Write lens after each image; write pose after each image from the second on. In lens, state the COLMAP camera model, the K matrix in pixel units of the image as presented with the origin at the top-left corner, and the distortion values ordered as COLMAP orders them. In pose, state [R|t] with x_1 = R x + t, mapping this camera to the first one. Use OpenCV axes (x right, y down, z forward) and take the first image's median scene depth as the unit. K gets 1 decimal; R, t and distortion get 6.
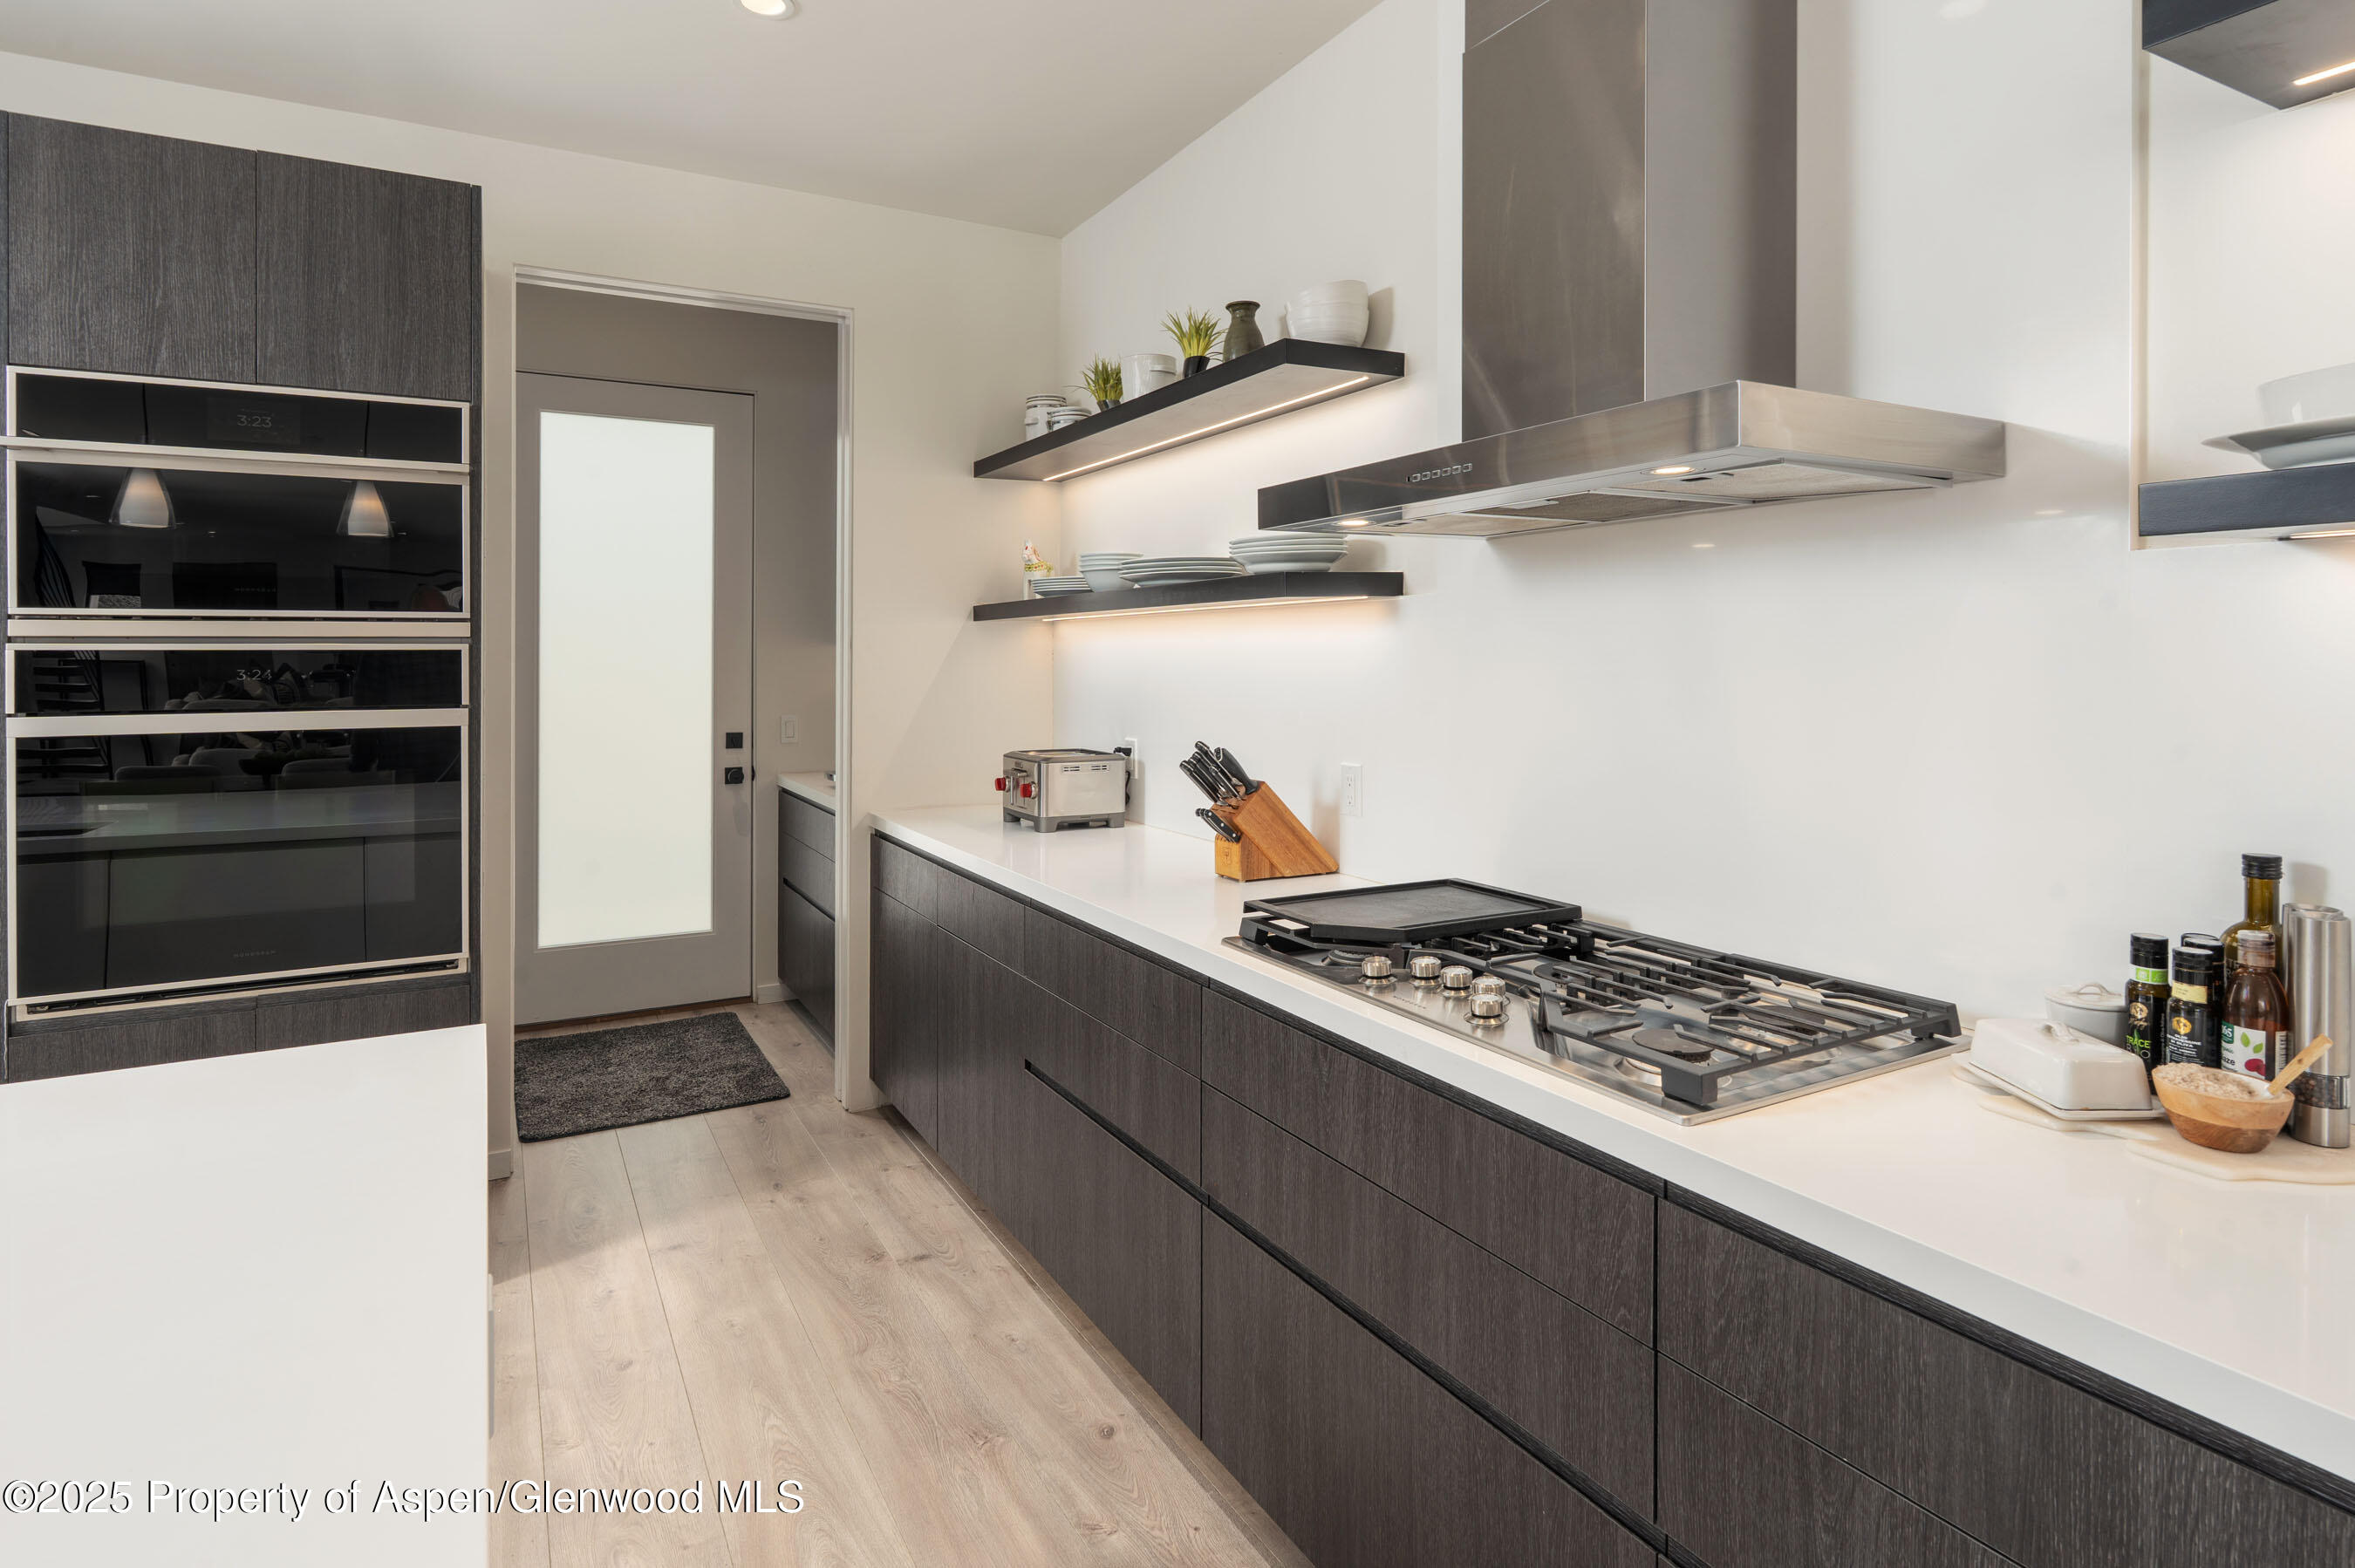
lens RADIAL K [[1219.3, 0, 1183.8], [0, 1219.3, 756.2], [0, 0, 1]] dist [0.011928, 0.000072]
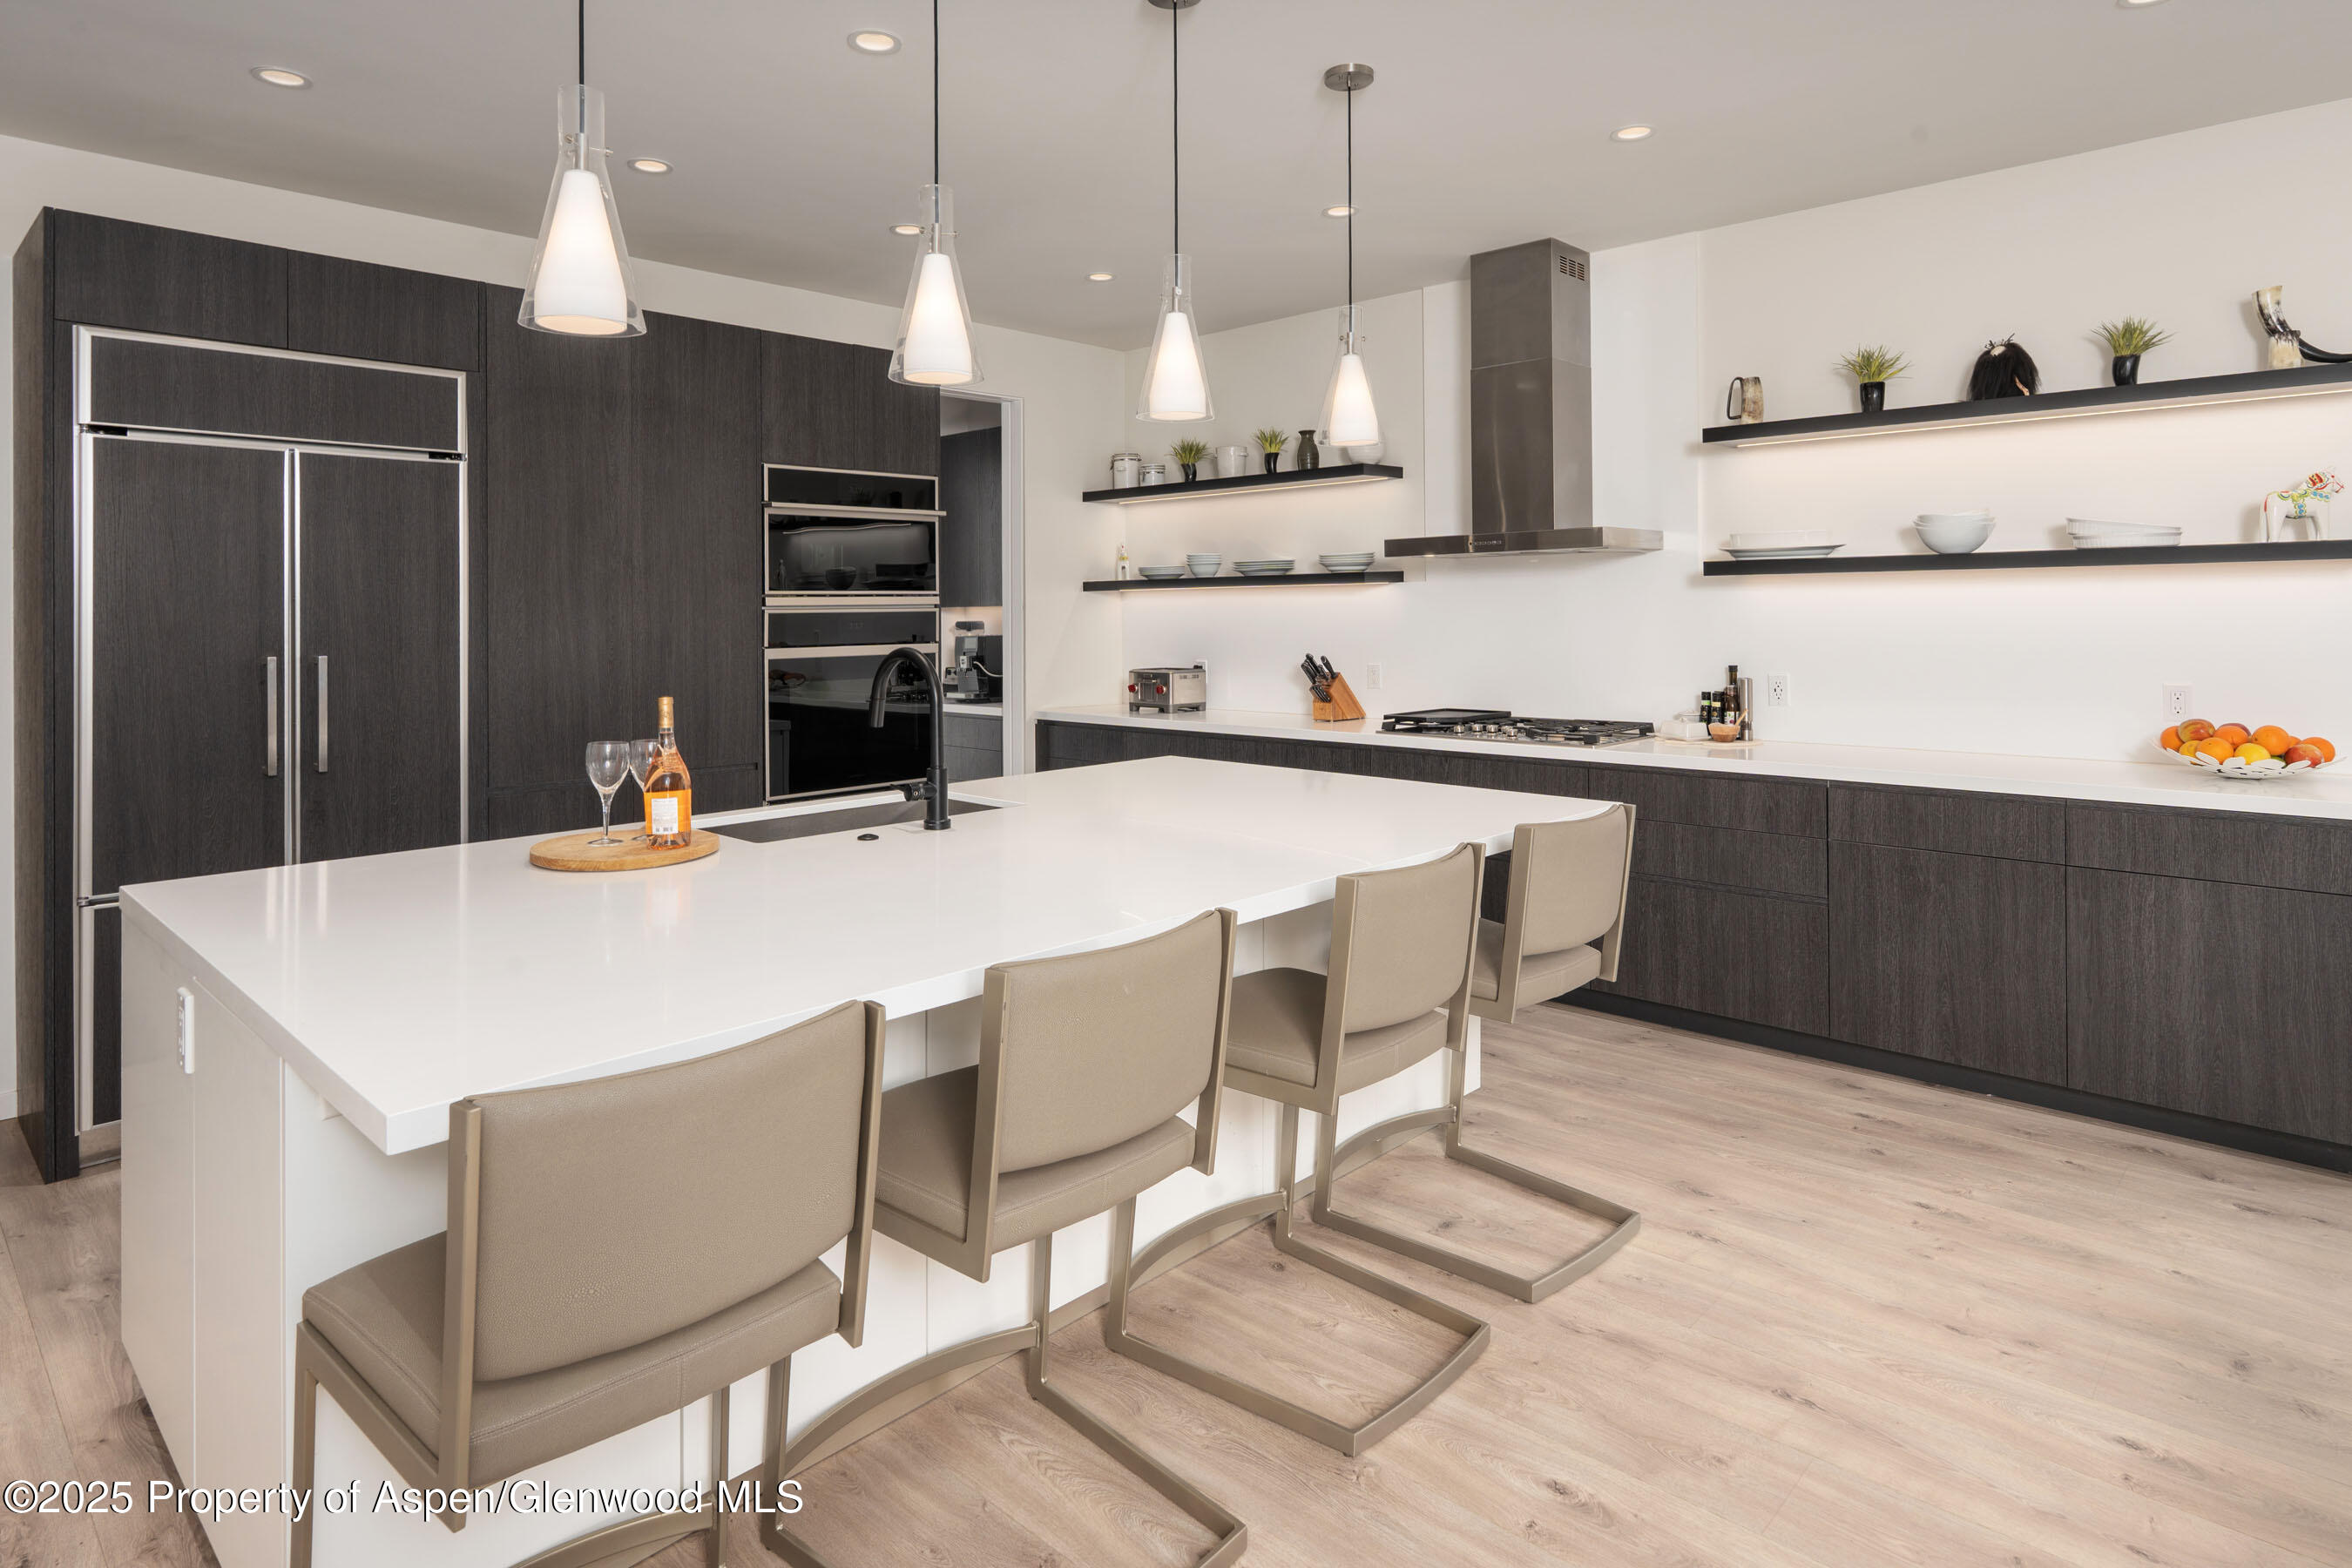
lens RADIAL K [[1278.5, 0, 1180.2], [0, 1278.5, 780.5], [0, 0, 1]] dist [0.003320, 0.000061]
pose [[0.948641, -0.049380, 0.312476, -1.377321], [0.034245, 0.997967, 0.053743, 0.122756], [-0.314494, -0.040282, 0.948404, -1.534667]]
